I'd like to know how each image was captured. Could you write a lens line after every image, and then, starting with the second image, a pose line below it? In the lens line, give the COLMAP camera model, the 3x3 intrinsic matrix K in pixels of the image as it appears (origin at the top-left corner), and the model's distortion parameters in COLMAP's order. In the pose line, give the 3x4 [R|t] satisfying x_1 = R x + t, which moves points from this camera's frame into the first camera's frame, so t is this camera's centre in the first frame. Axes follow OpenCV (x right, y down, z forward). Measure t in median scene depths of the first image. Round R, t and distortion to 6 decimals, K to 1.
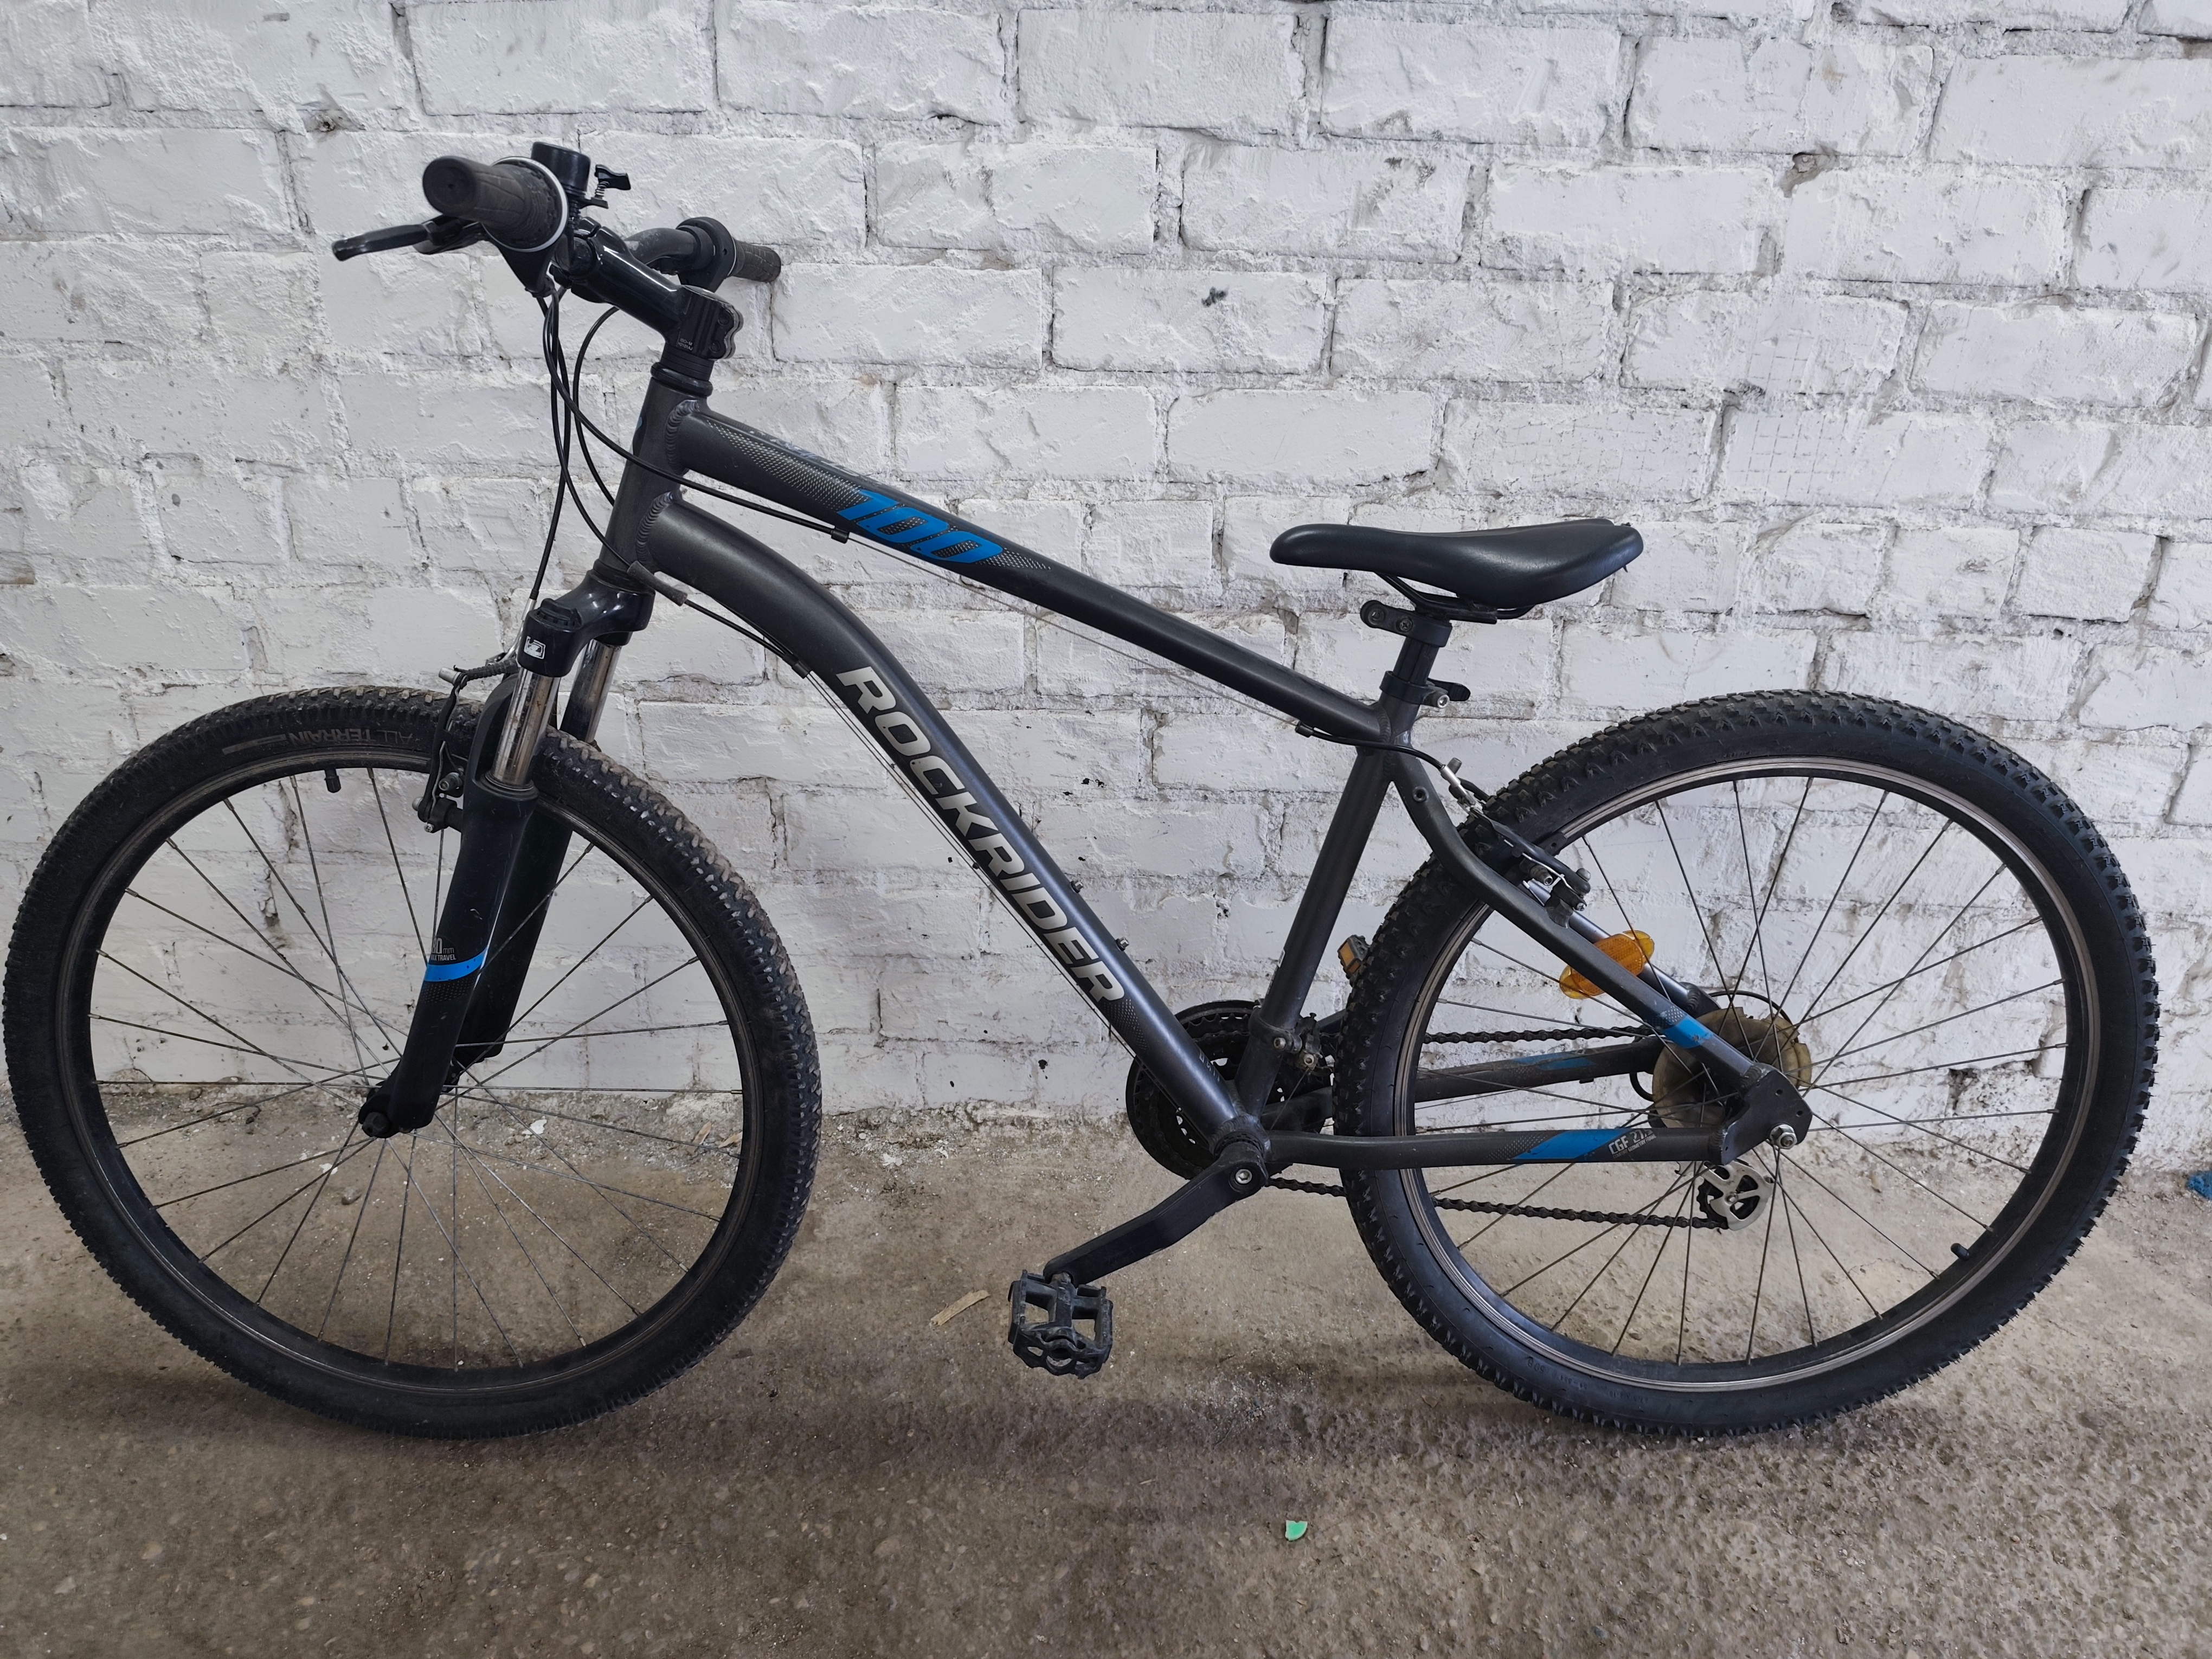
lens RADIAL K [[1419.5, 0, 1106.0], [0, 1419.5, 829.5], [0, 0, 1]] dist [0.030095, -0.042937]
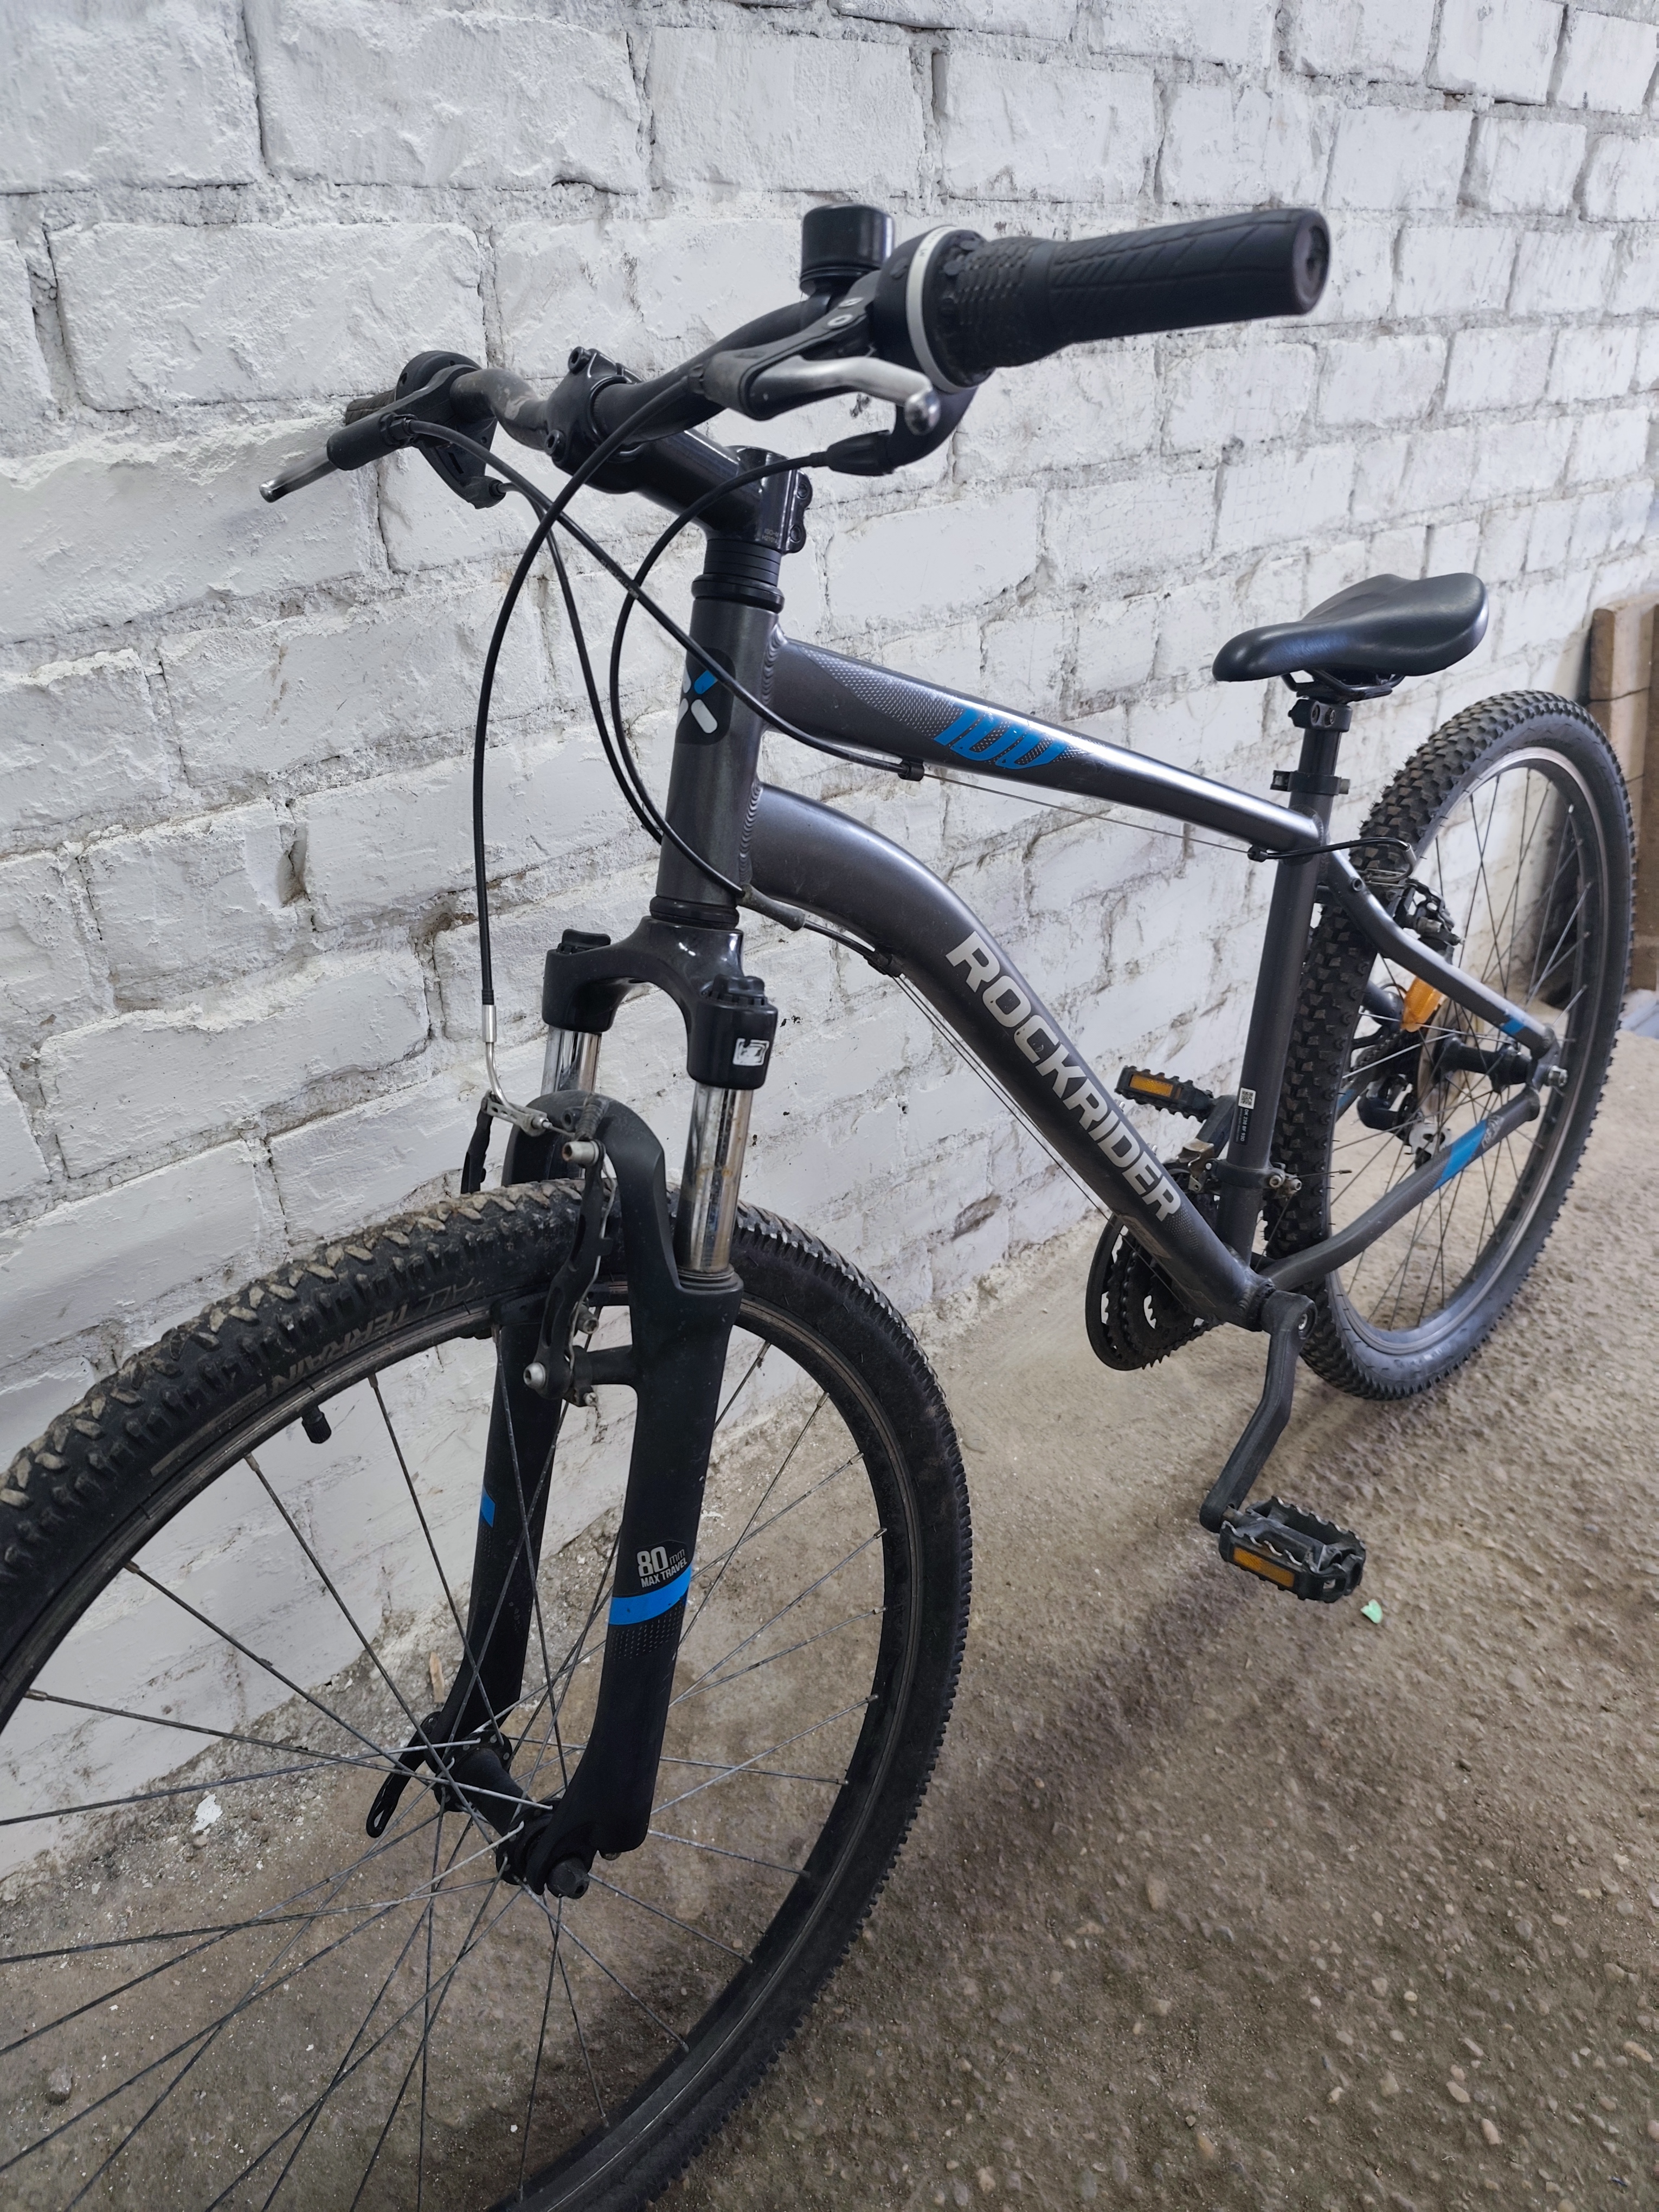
lens RADIAL K [[1452.2, 0, 829.5], [0, 1452.2, 1106.0], [0, 0, 1]] dist [0.017957, -0.031903]
pose [[0.734934, -0.377259, 0.563513, -0.596492], [0.327775, 0.925075, 0.191832, -0.173233], [-0.593662, 0.043722, 0.803526, 0.365009]]
